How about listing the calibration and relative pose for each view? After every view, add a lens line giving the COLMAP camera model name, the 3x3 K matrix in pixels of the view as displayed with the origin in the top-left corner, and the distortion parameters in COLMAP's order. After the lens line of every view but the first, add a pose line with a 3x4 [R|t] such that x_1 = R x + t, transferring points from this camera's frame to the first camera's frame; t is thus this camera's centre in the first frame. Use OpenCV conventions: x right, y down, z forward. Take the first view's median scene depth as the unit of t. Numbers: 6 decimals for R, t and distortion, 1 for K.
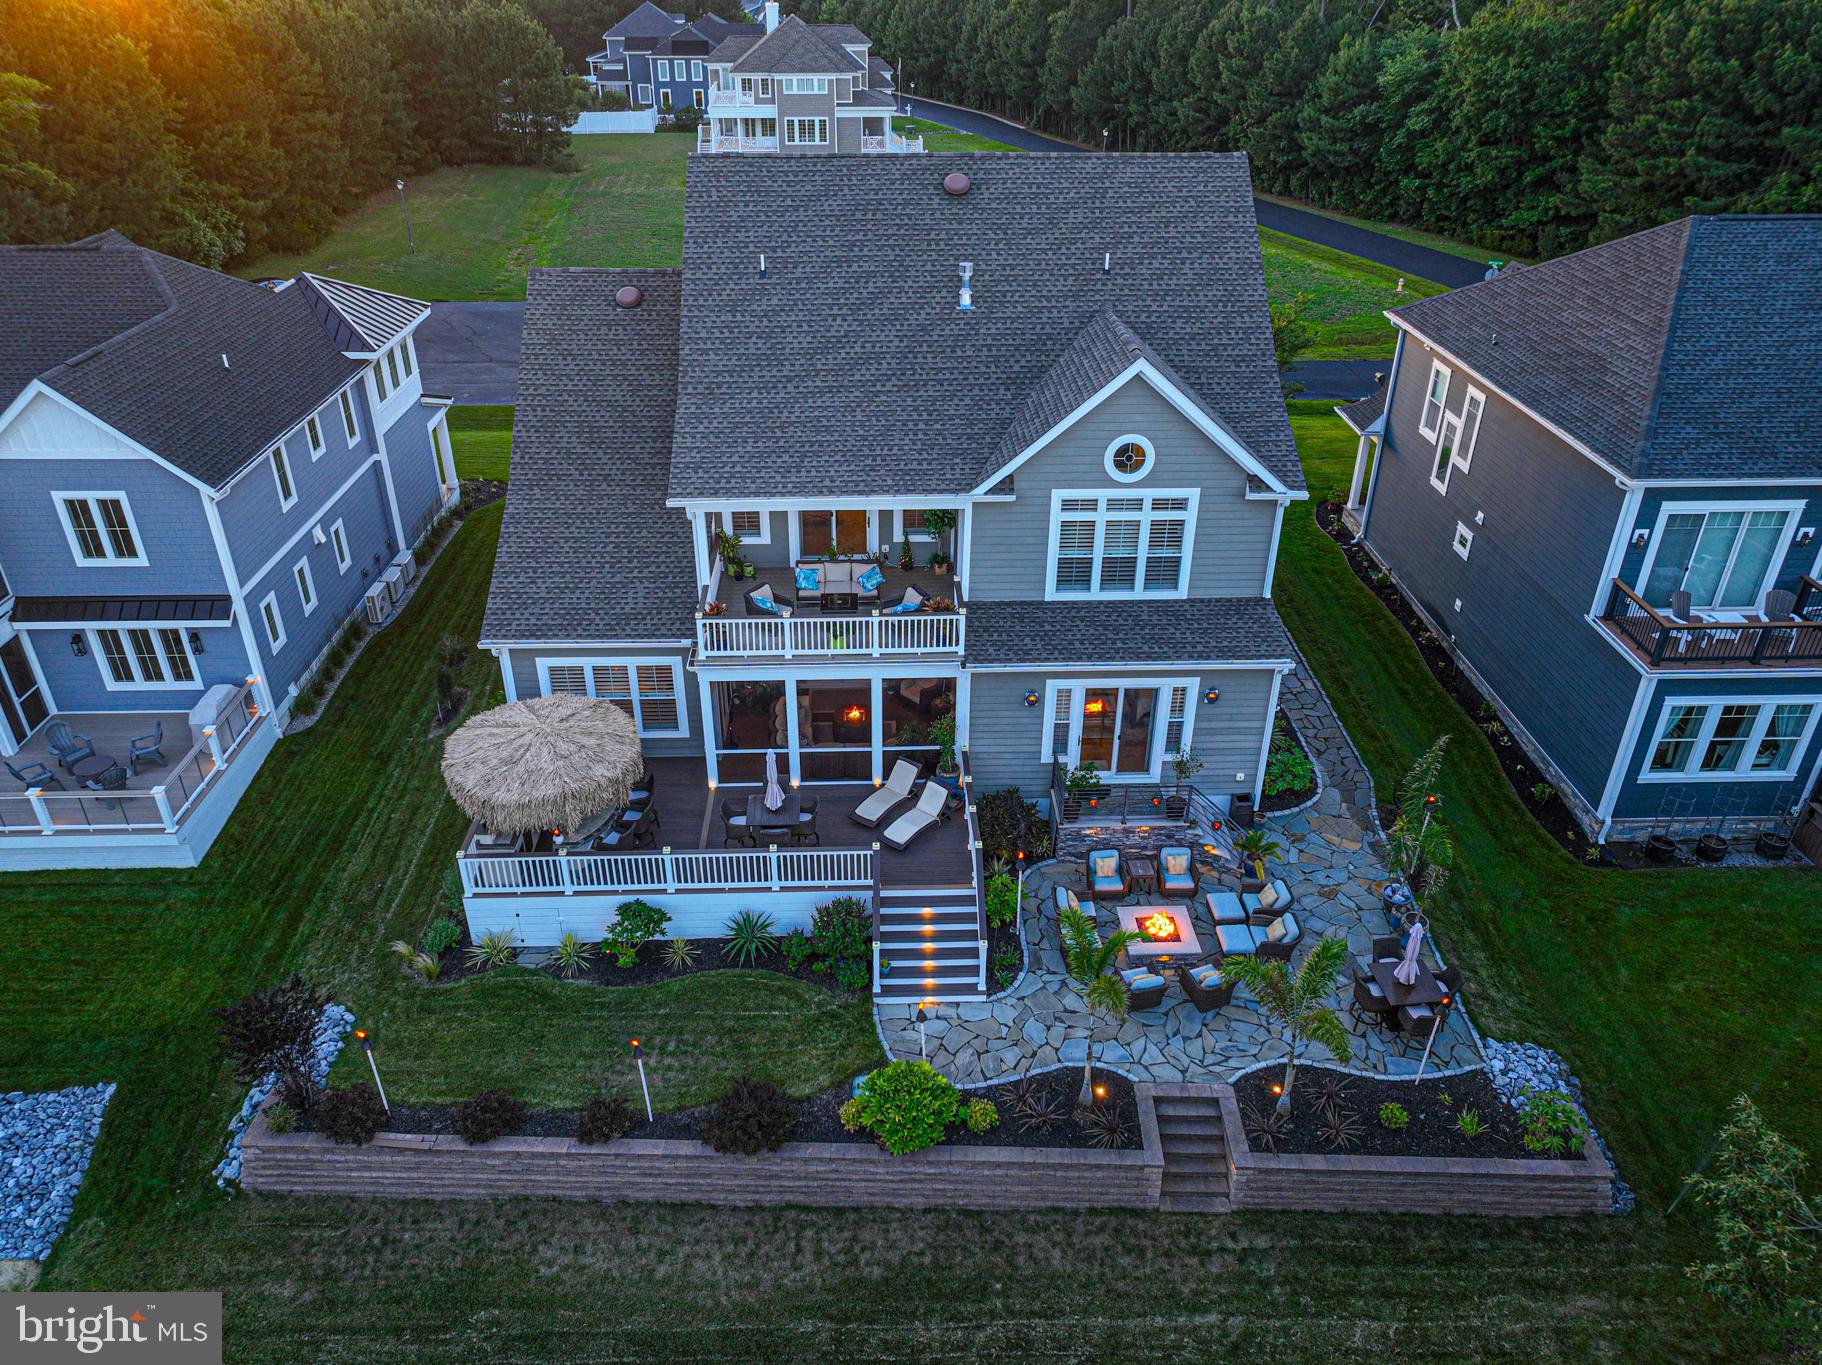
lens RADIAL K [[1249.2, 0, 921.8], [0, 1249.2, 673.8], [0, 0, 1]] dist [0.004537, 0.003577]
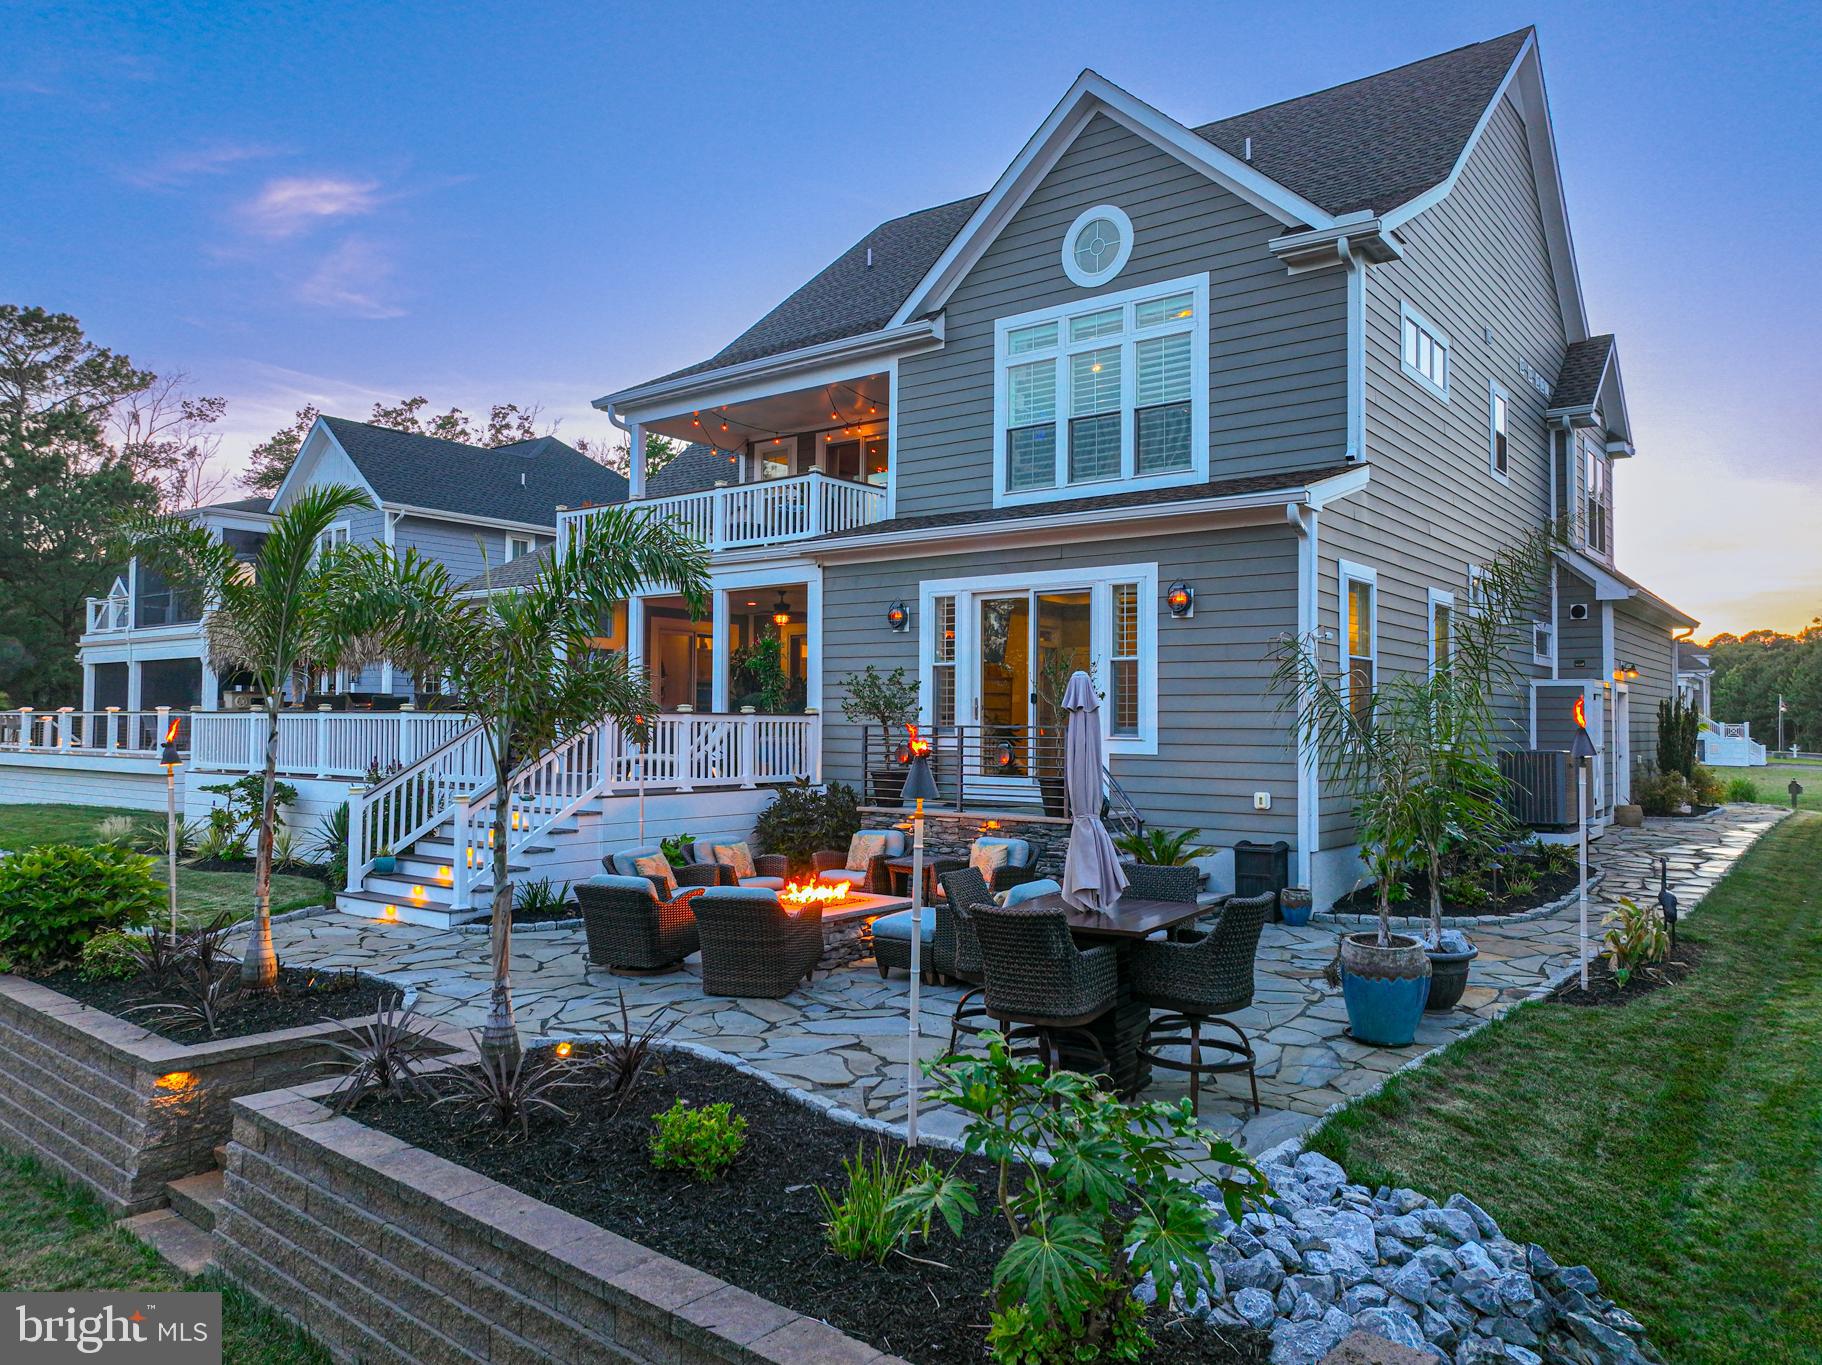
lens RADIAL K [[1282.7, 0, 947.4], [0, 1282.7, 692.4], [0, 0, 1]] dist [0.003395, 0.001930]
pose [[0.781177, -0.023476, -0.623868, 0.494106], [-0.308391, 0.854353, -0.418301, 0.303392], [0.542823, 0.519162, 0.660162, 0.644181]]
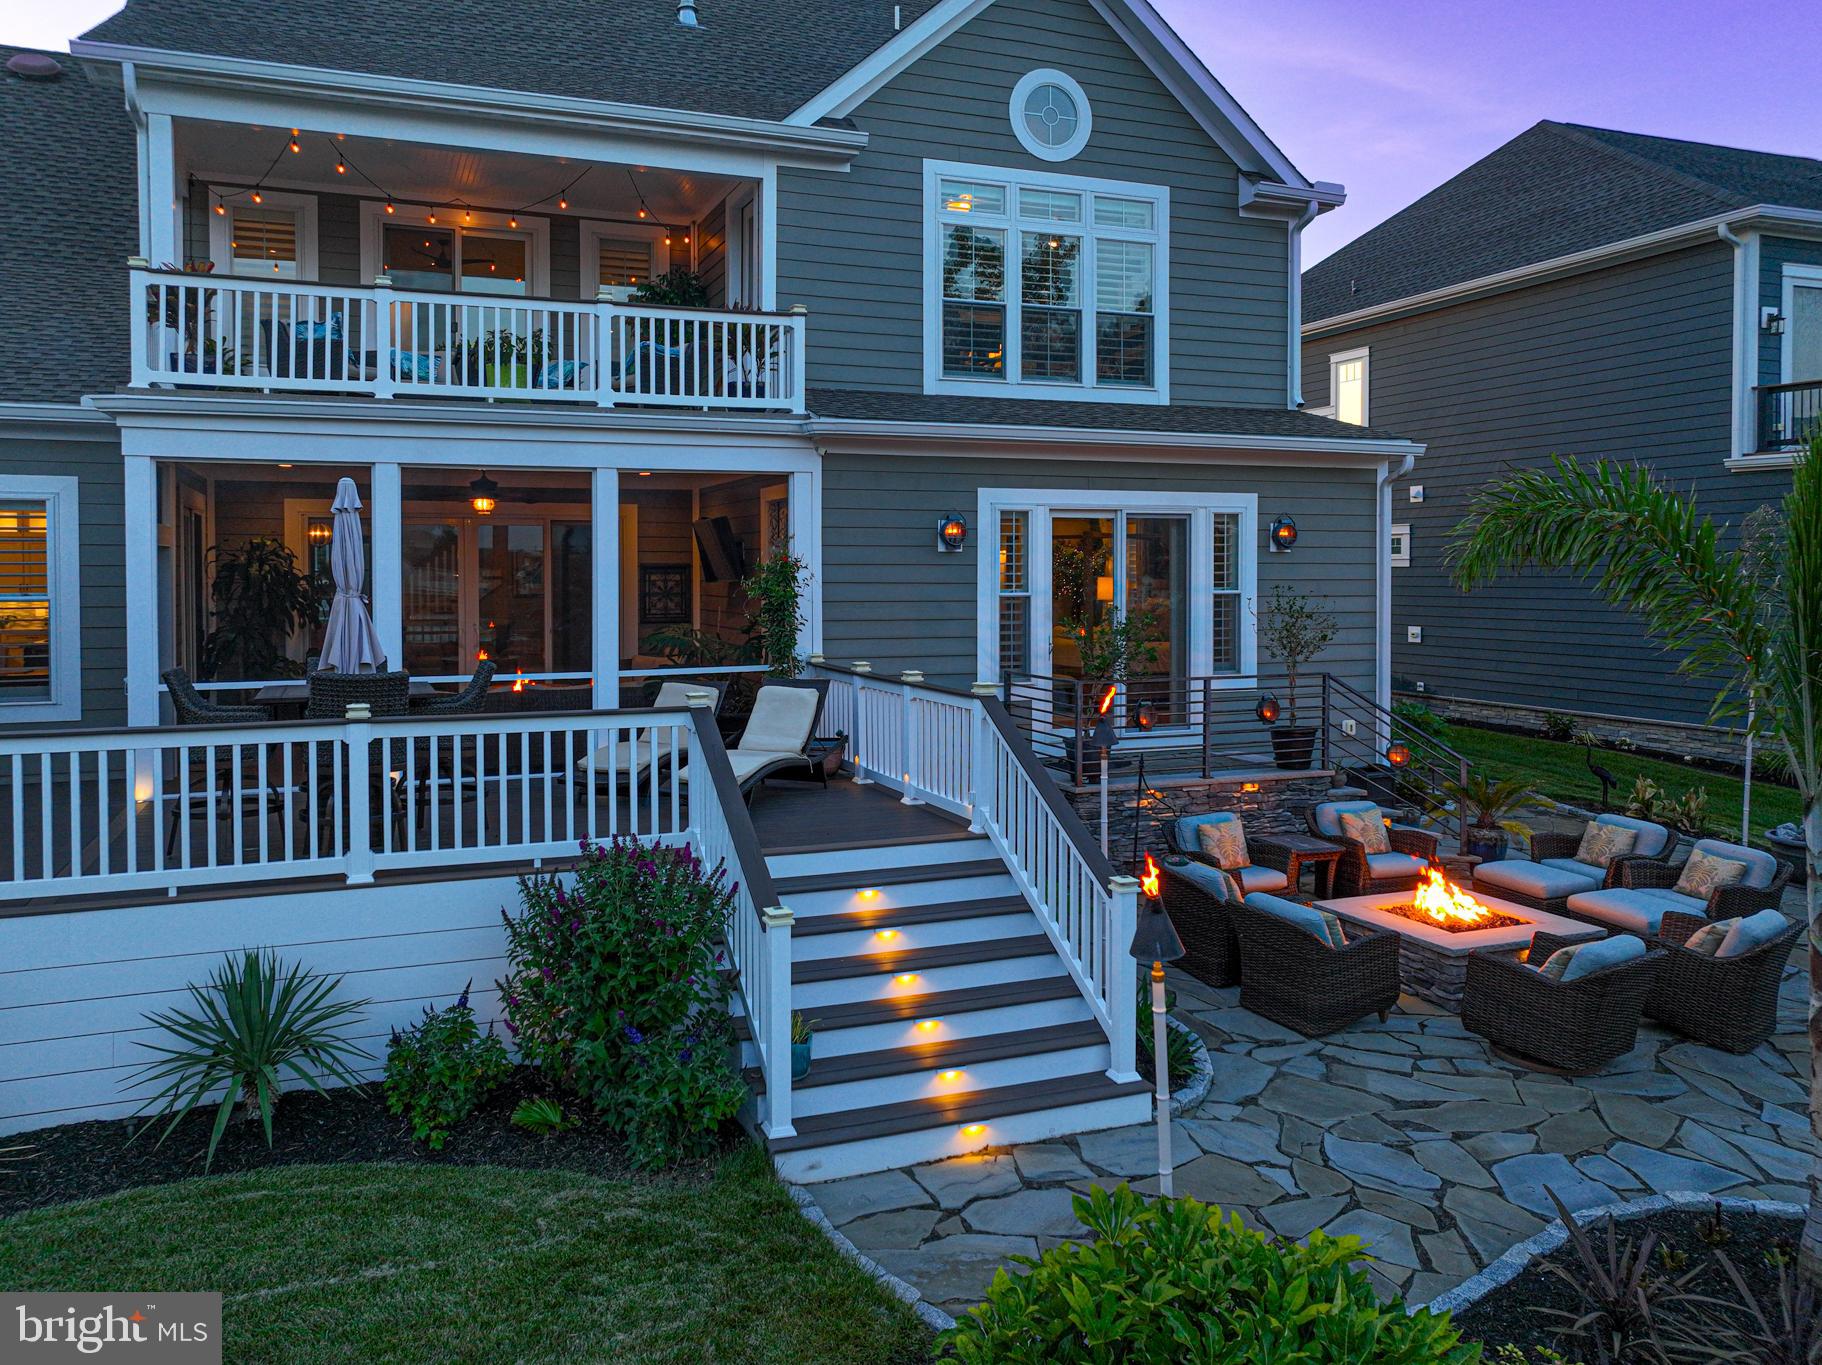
lens RADIAL K [[1284.3, 0, 848.5], [0, 1284.3, 620.5], [0, 0, 1]] dist [0.006365, 0.006448]
pose [[0.952364, -0.027346, 0.303737, -0.091866], [0.167231, 0.879703, -0.445148, 0.254144], [-0.255025, 0.474737, 0.842370, 0.646138]]
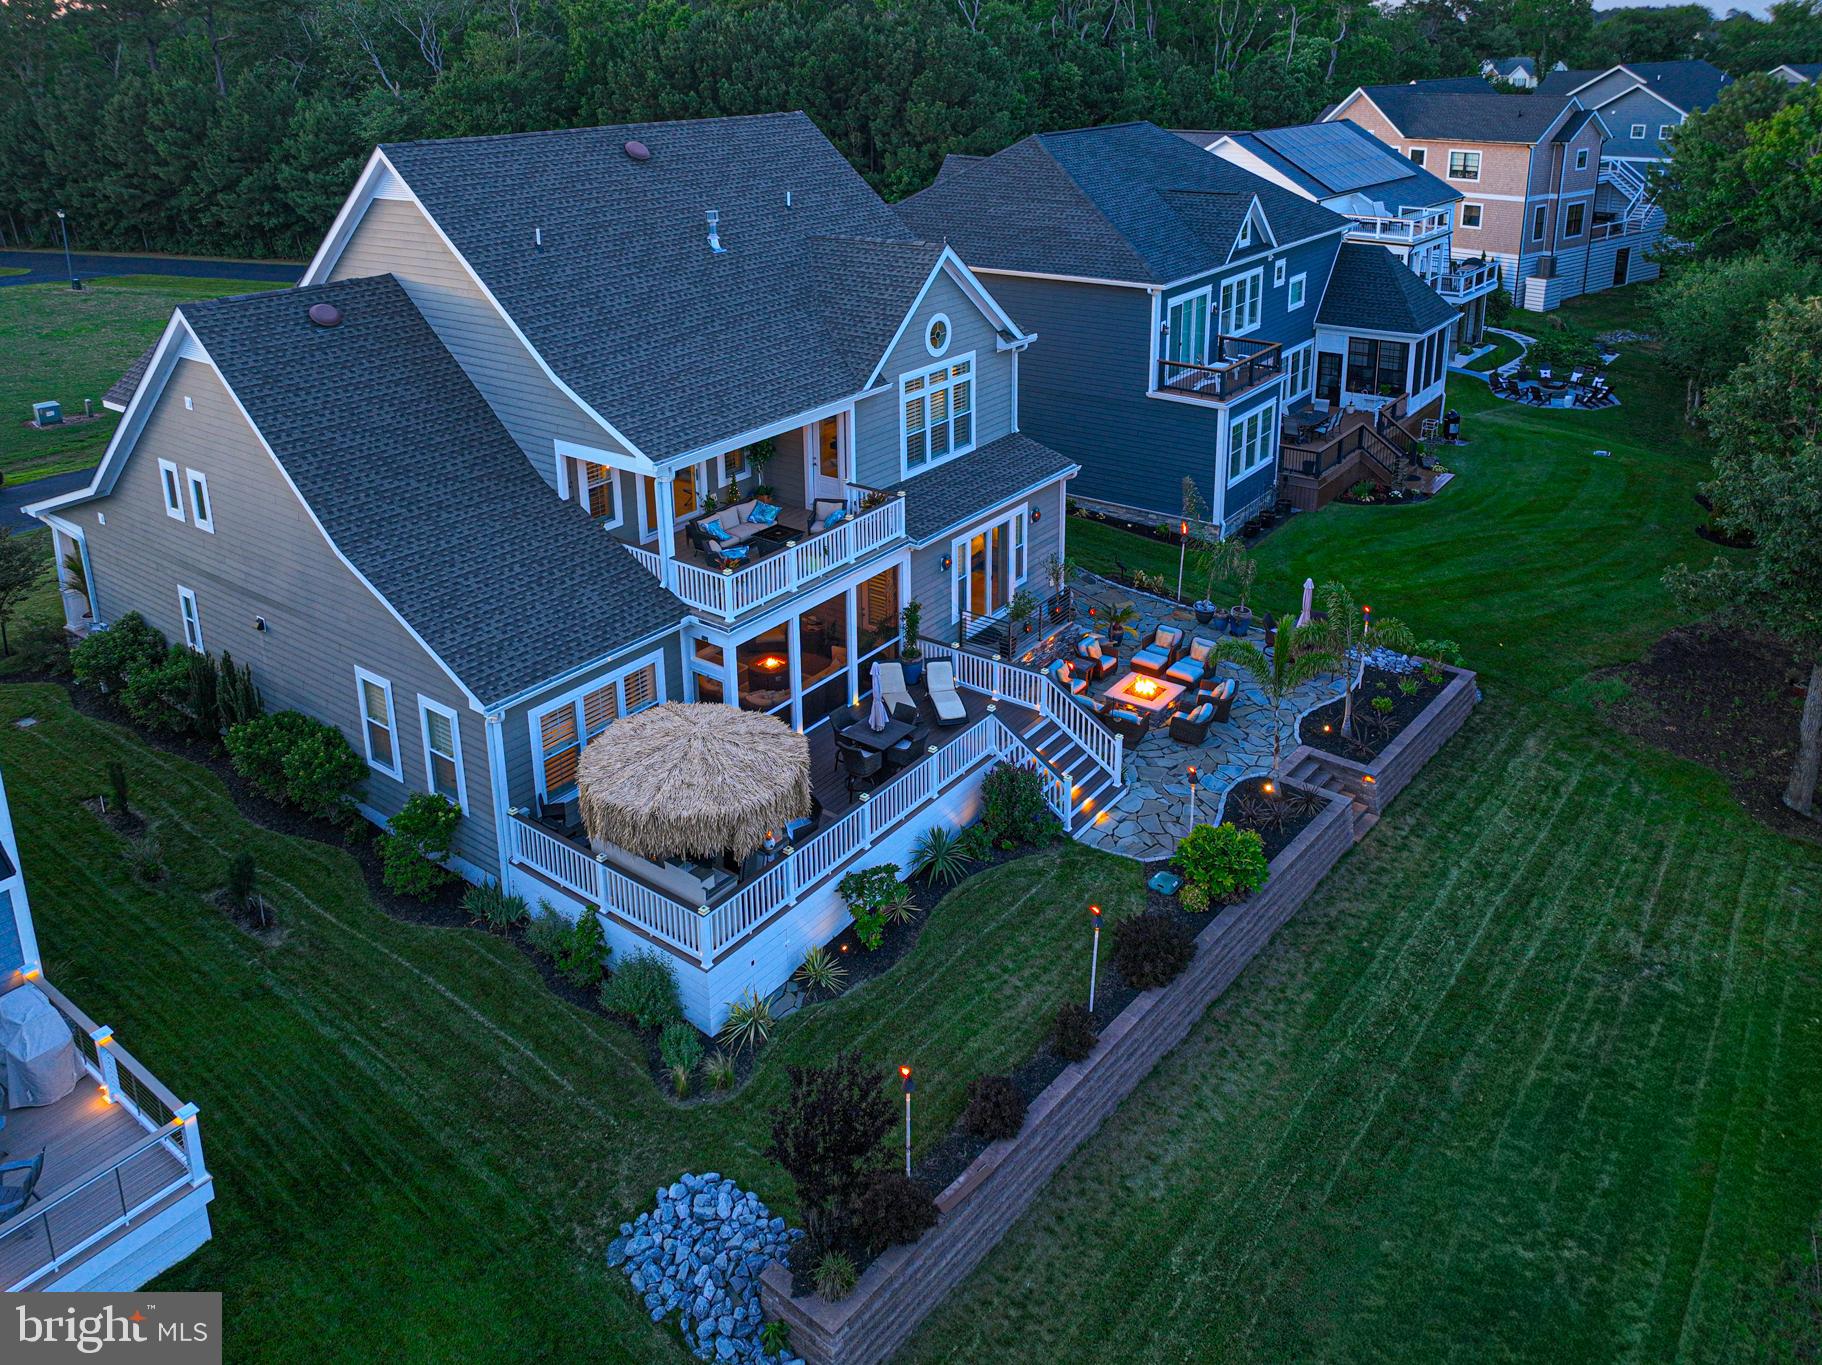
lens RADIAL K [[1330.5, 0, 901.1], [0, 1330.5, 419.2], [0, 0, 1]] dist [0.003968, 0.001953]
pose [[0.639721, -0.225606, 0.734751, -0.763643], [0.403679, 0.912110, -0.071405, -0.026911], [-0.654064, 0.342283, 0.674569, 0.218082]]
